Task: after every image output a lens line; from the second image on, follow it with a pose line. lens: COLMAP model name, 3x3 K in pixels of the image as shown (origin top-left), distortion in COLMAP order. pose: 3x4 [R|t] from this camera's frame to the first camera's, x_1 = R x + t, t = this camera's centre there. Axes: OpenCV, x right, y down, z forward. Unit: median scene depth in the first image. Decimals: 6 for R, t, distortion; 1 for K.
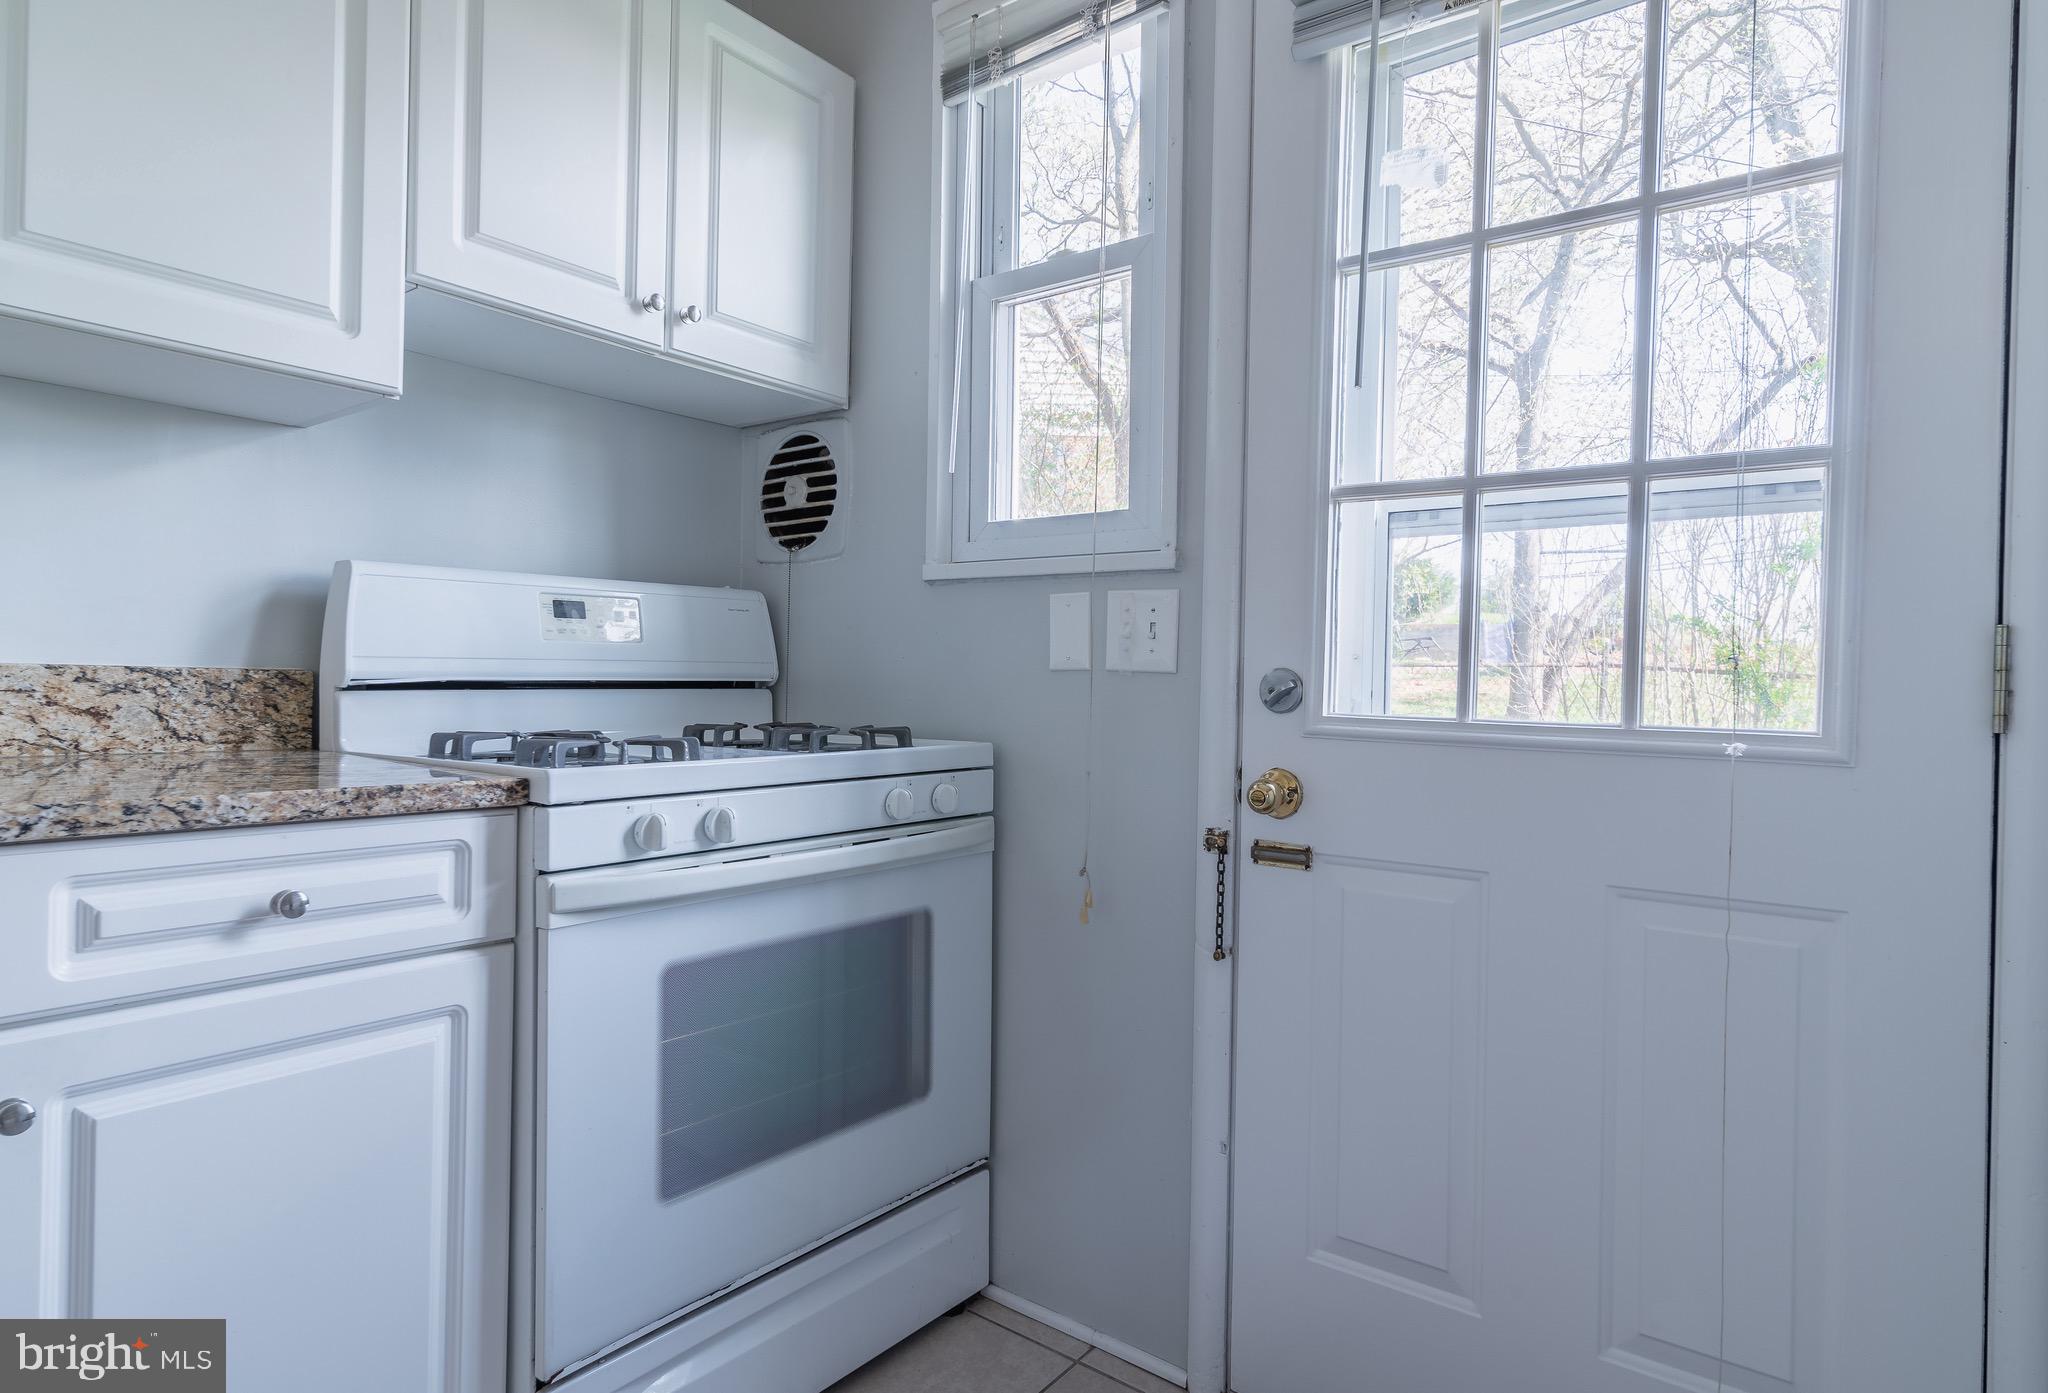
lens RADIAL K [[1125.0, 0, 1024.0], [0, 1125.0, 696.5], [0, 0, 1]] dist [0.000266, 0.000160]
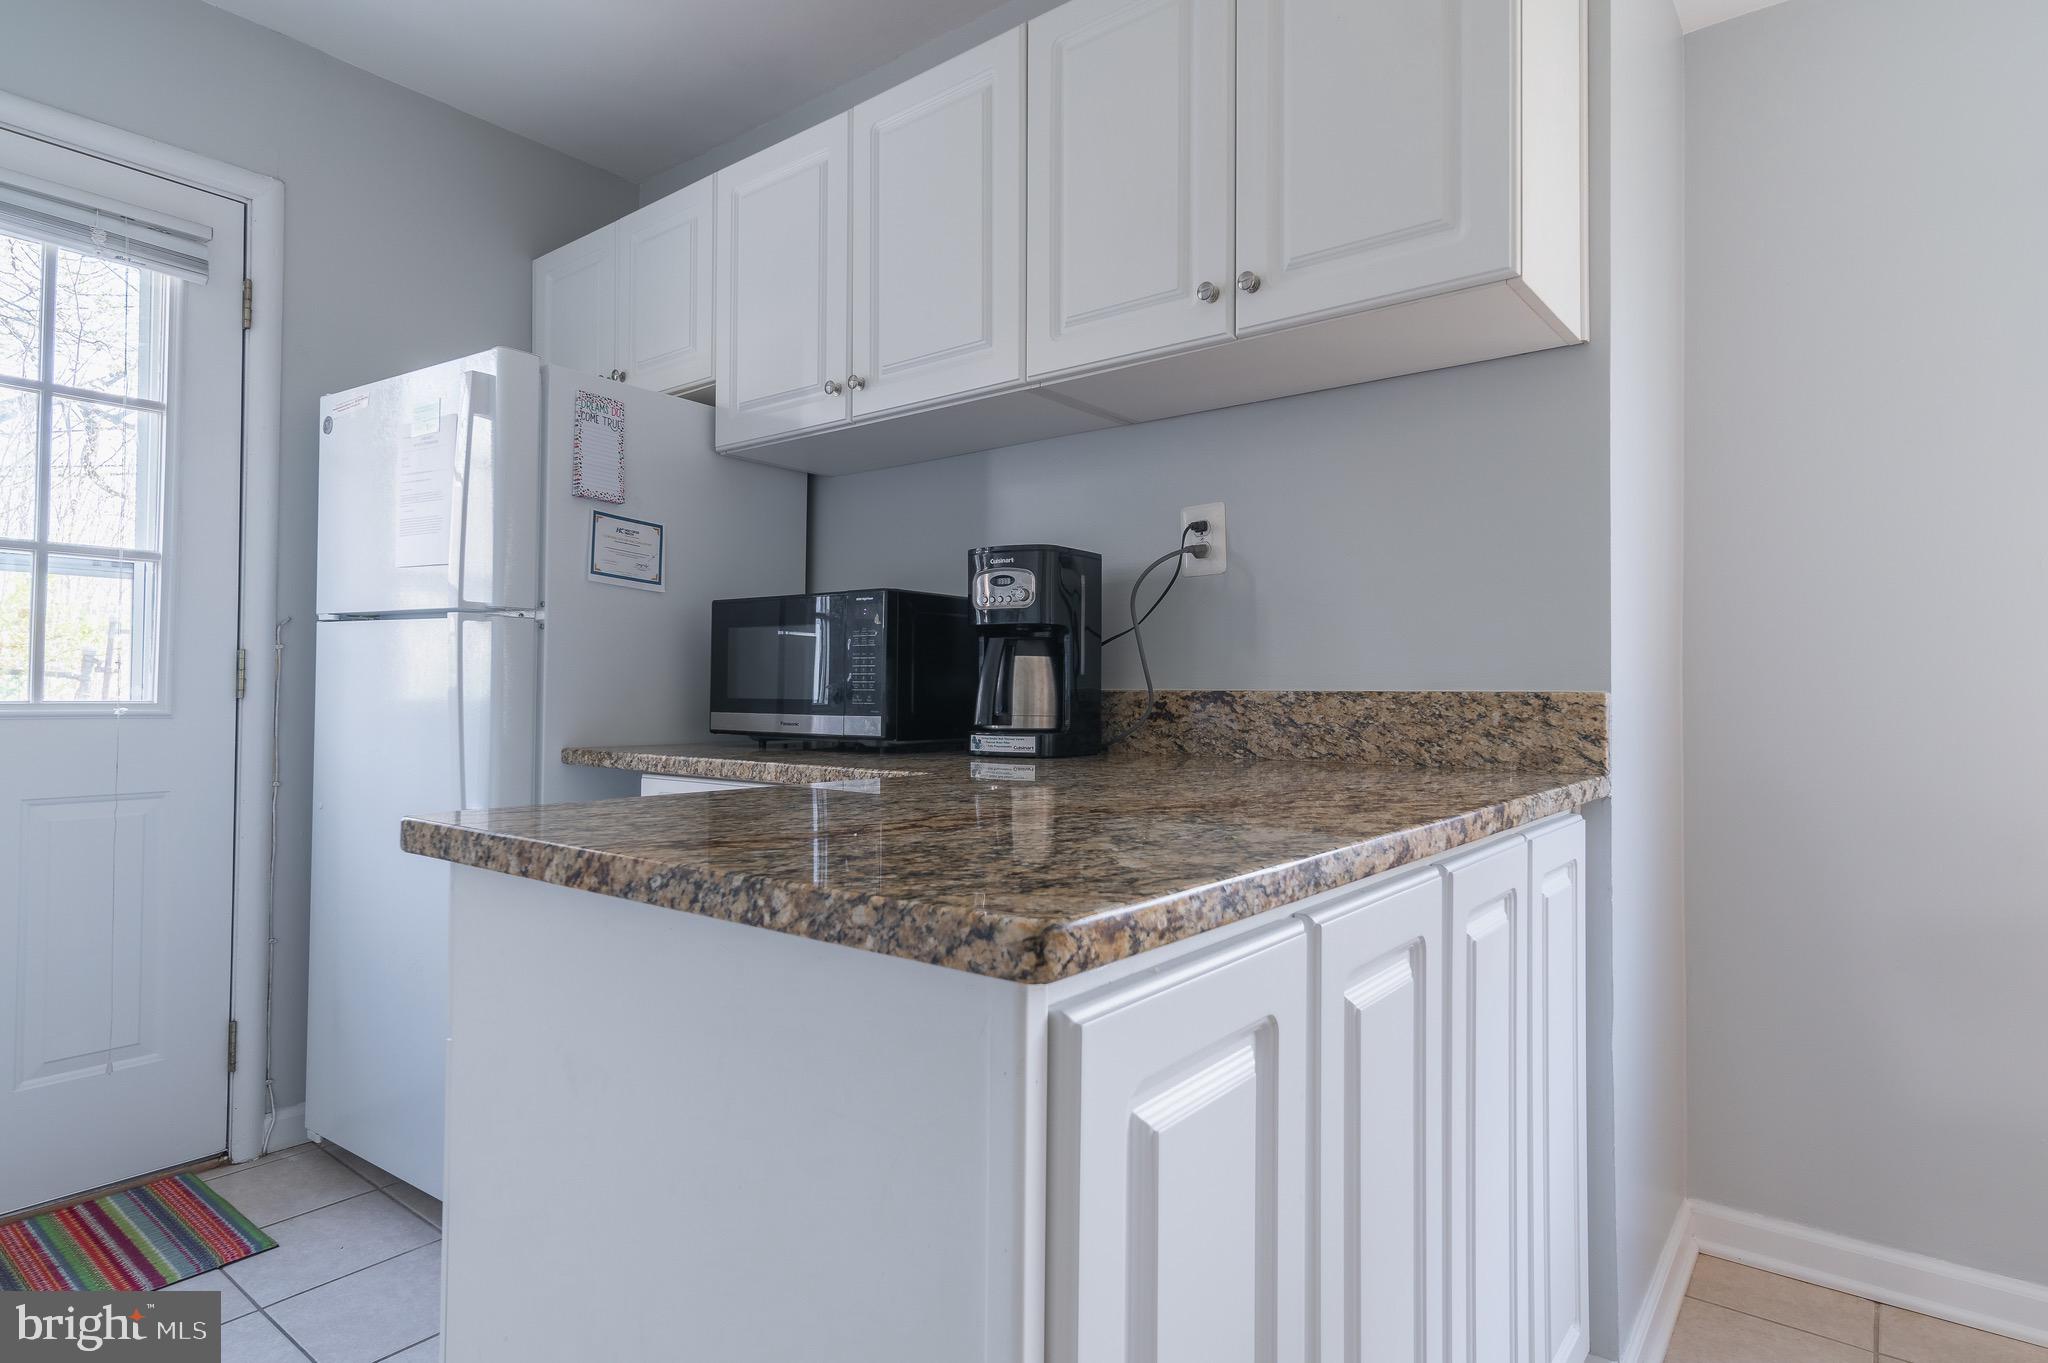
lens RADIAL K [[1077.9, 0, 1024.0], [0, 1077.9, 681.5], [0, 0, 1]] dist [-0.005092, -0.000483]
pose [[0.000232, -0.014532, 0.999894, -1.075287], [-0.010273, 0.999842, 0.014534, -0.041926], [-0.999947, -0.010275, 0.000082, -0.468531]]
